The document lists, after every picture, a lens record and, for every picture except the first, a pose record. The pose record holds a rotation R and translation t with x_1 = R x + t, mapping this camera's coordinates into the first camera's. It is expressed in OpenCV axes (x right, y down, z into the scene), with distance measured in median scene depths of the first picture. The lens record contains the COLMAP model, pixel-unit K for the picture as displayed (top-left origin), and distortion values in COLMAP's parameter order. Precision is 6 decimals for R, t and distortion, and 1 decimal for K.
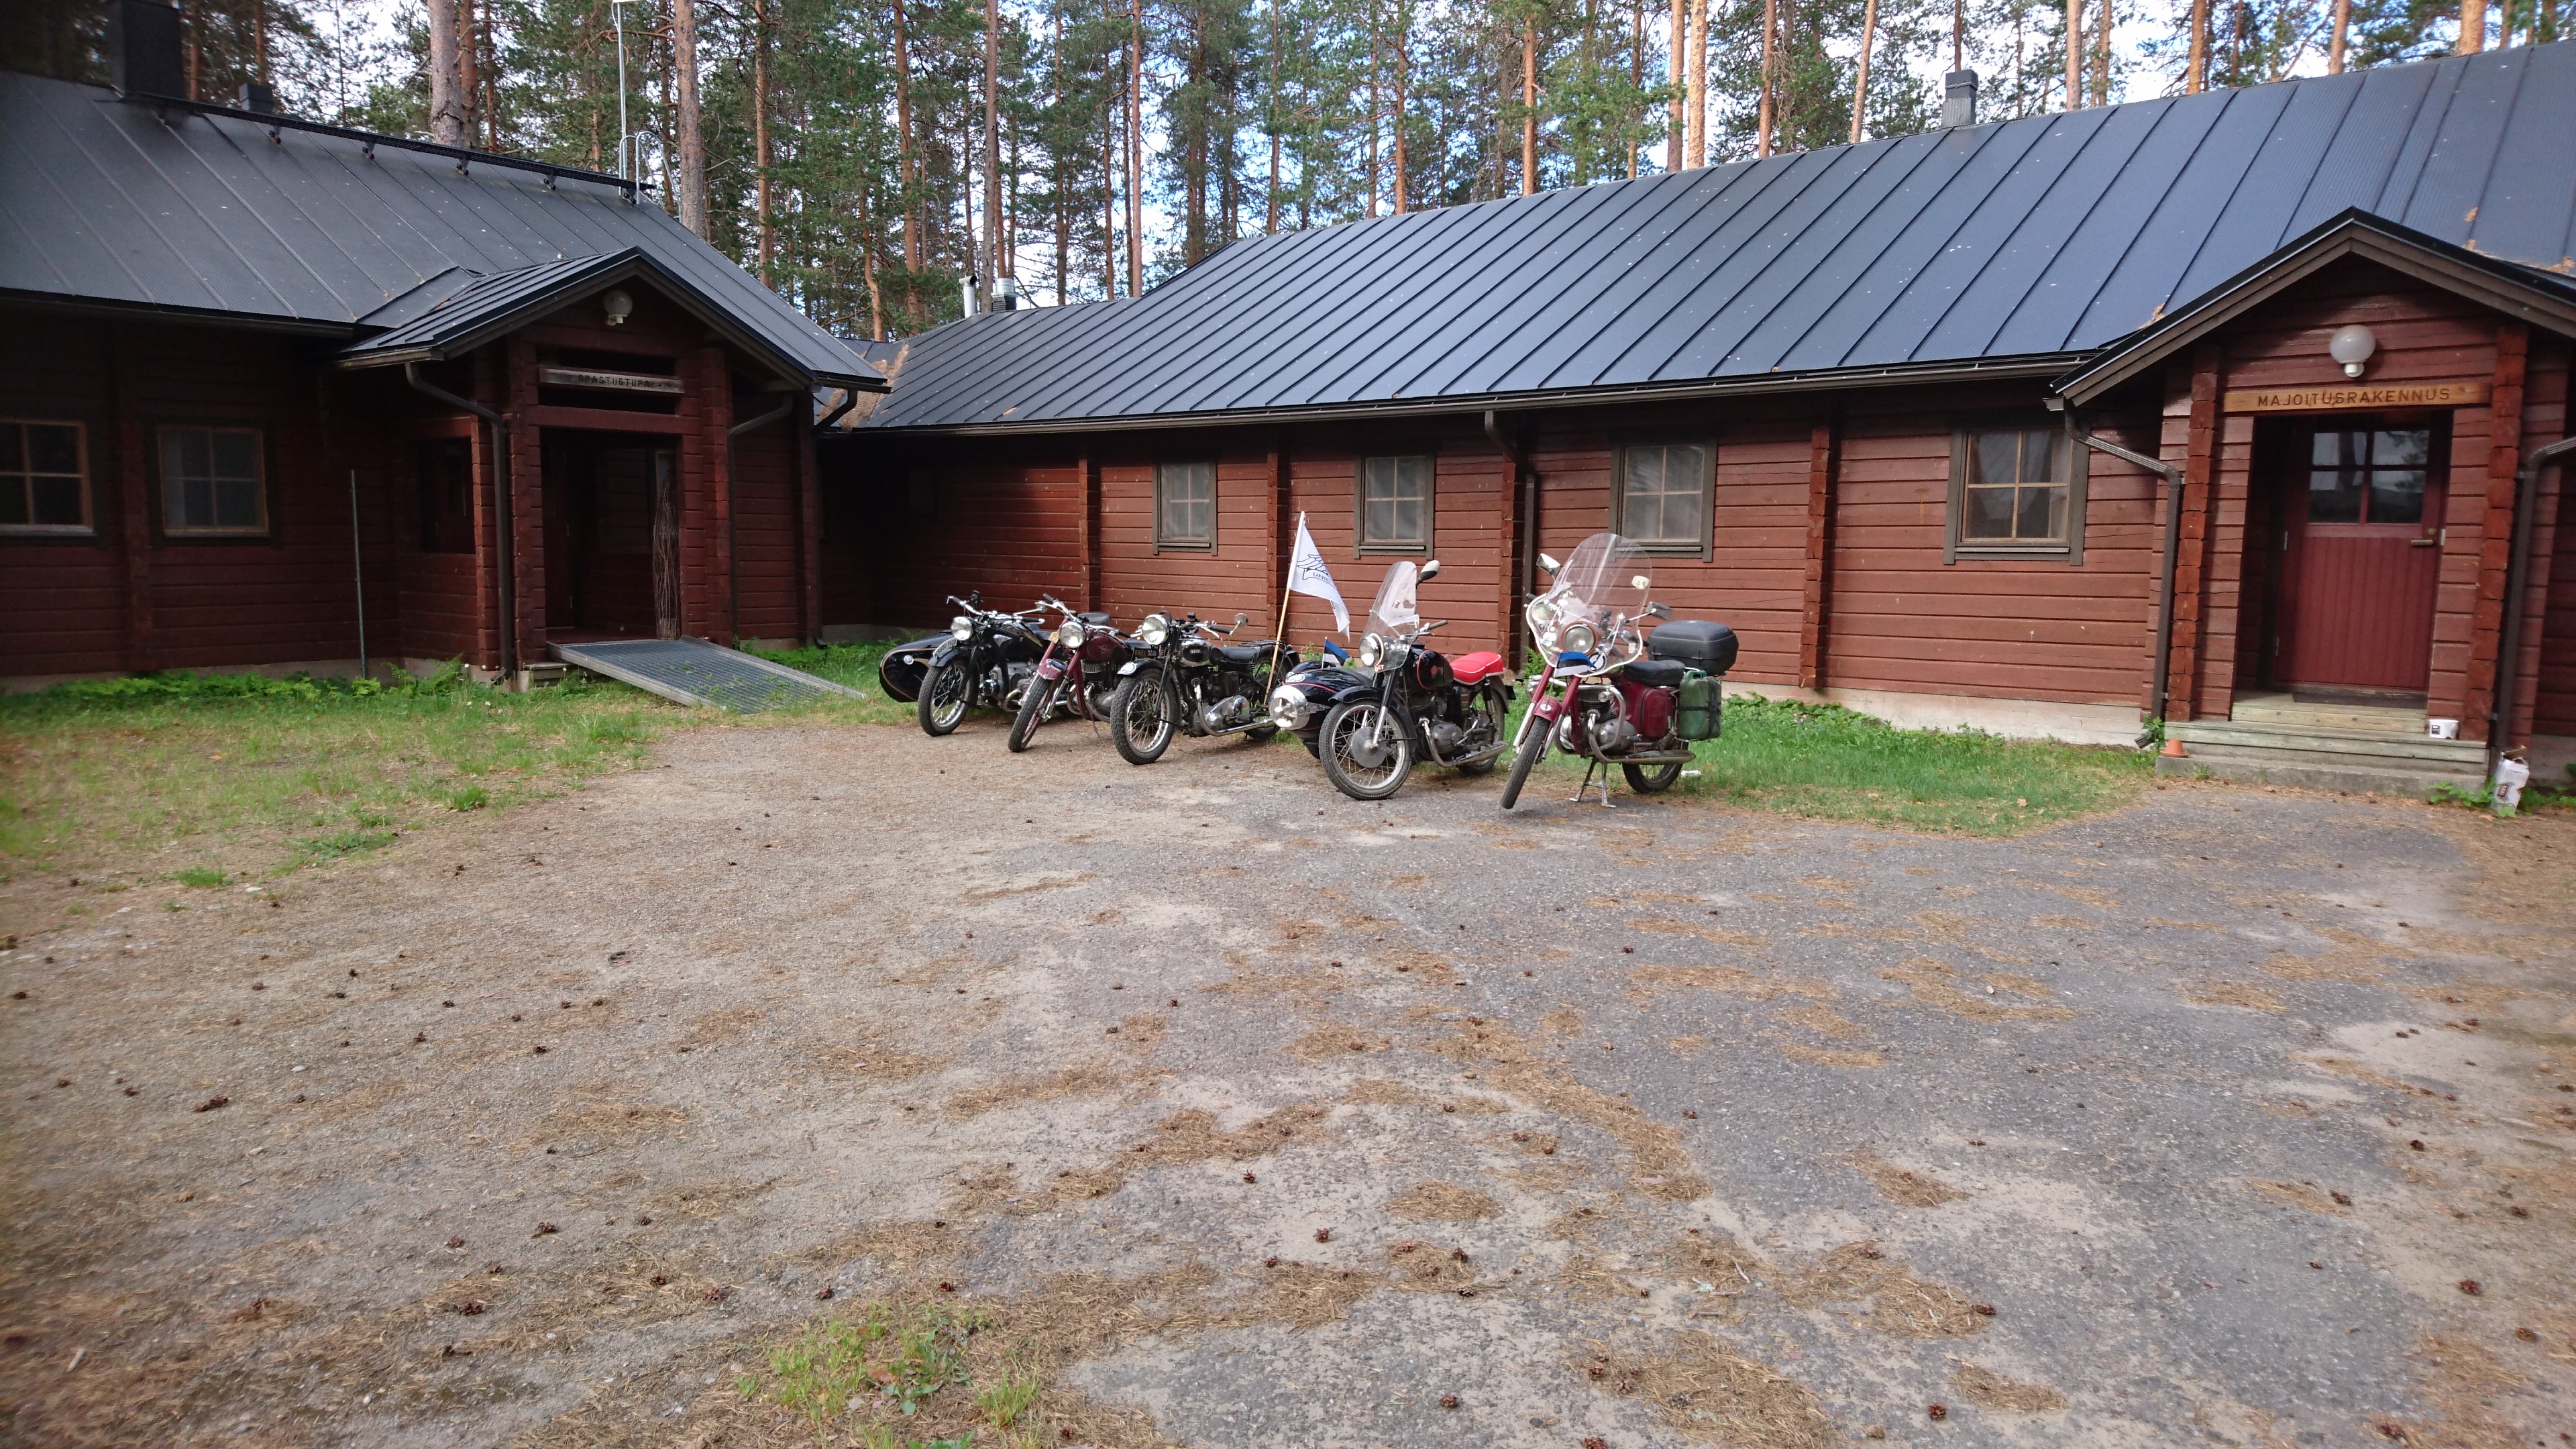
lens RADIAL K [[1707.0, 0, 1288.0], [0, 1707.0, 724.5], [0, 0, 1]] dist [0.167732, -0.217651]
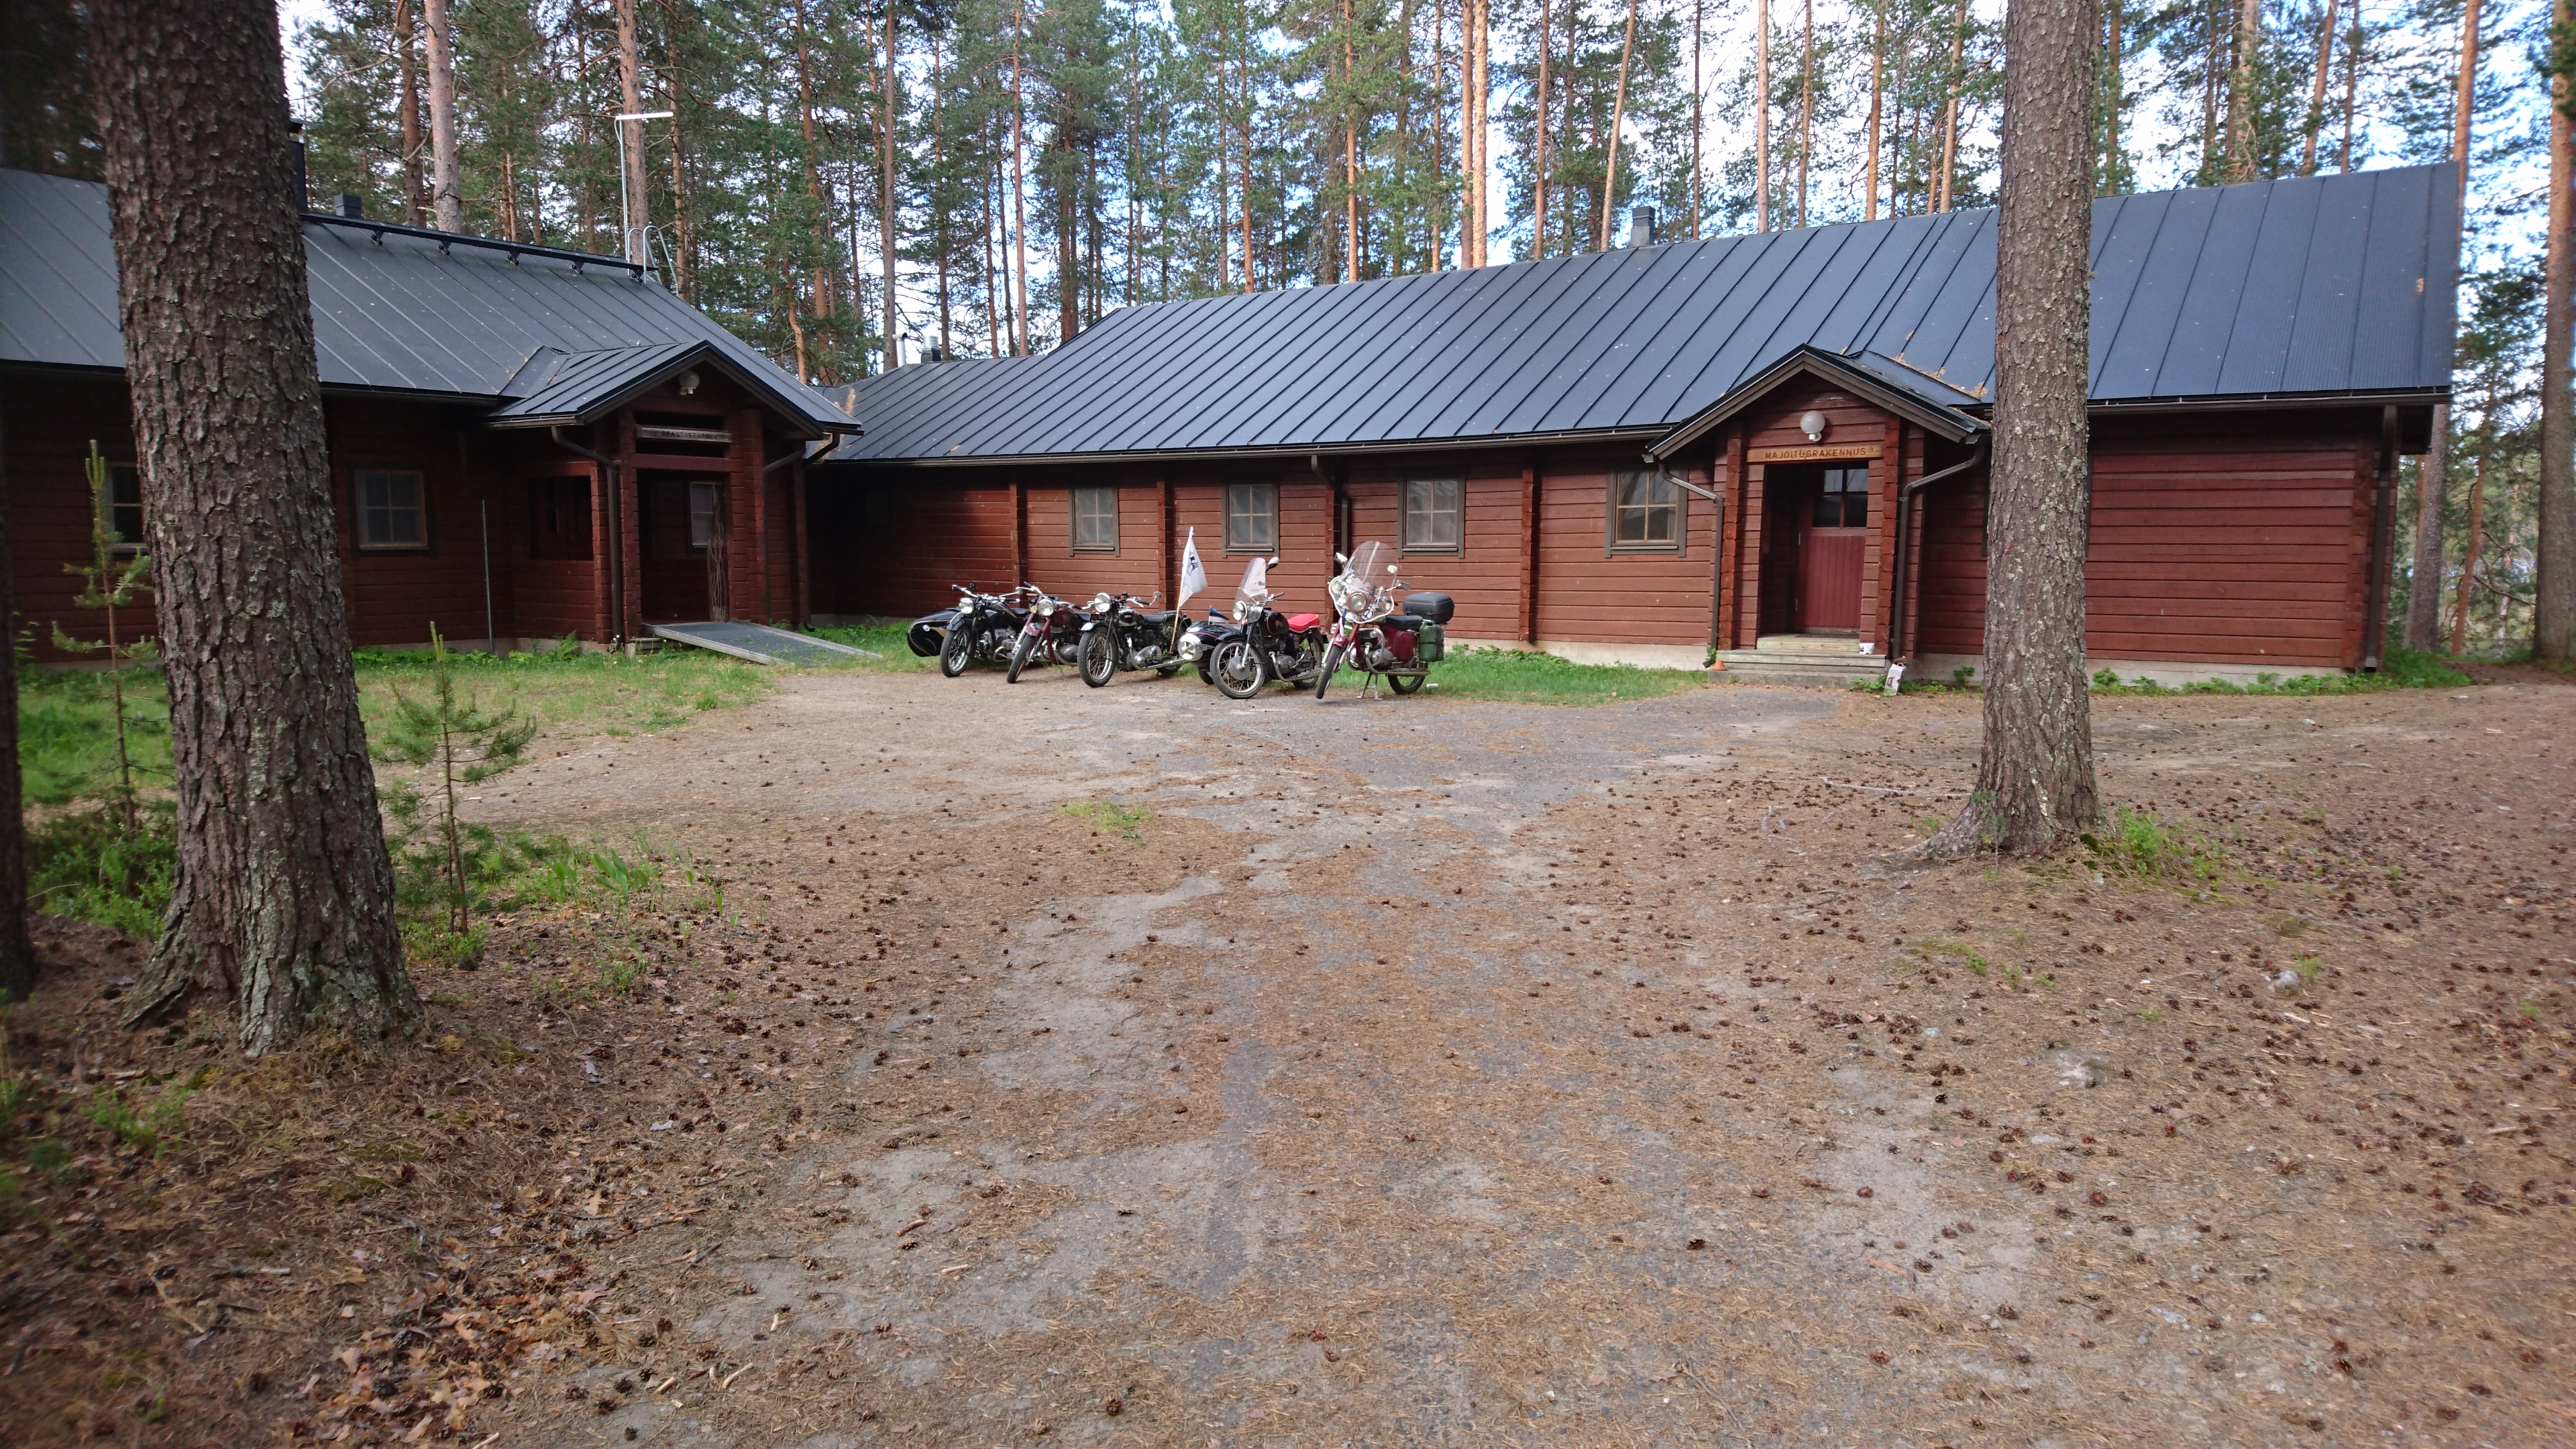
lens RADIAL K [[1796.3, 0, 1288.0], [0, 1796.3, 724.5], [0, 0, 1]] dist [0.280629, -0.509343]
pose [[0.996441, -0.019599, 0.081979, -0.040218], [0.020093, 0.999785, -0.005209, 0.061524], [-0.081859, 0.006838, 0.996620, -0.604426]]
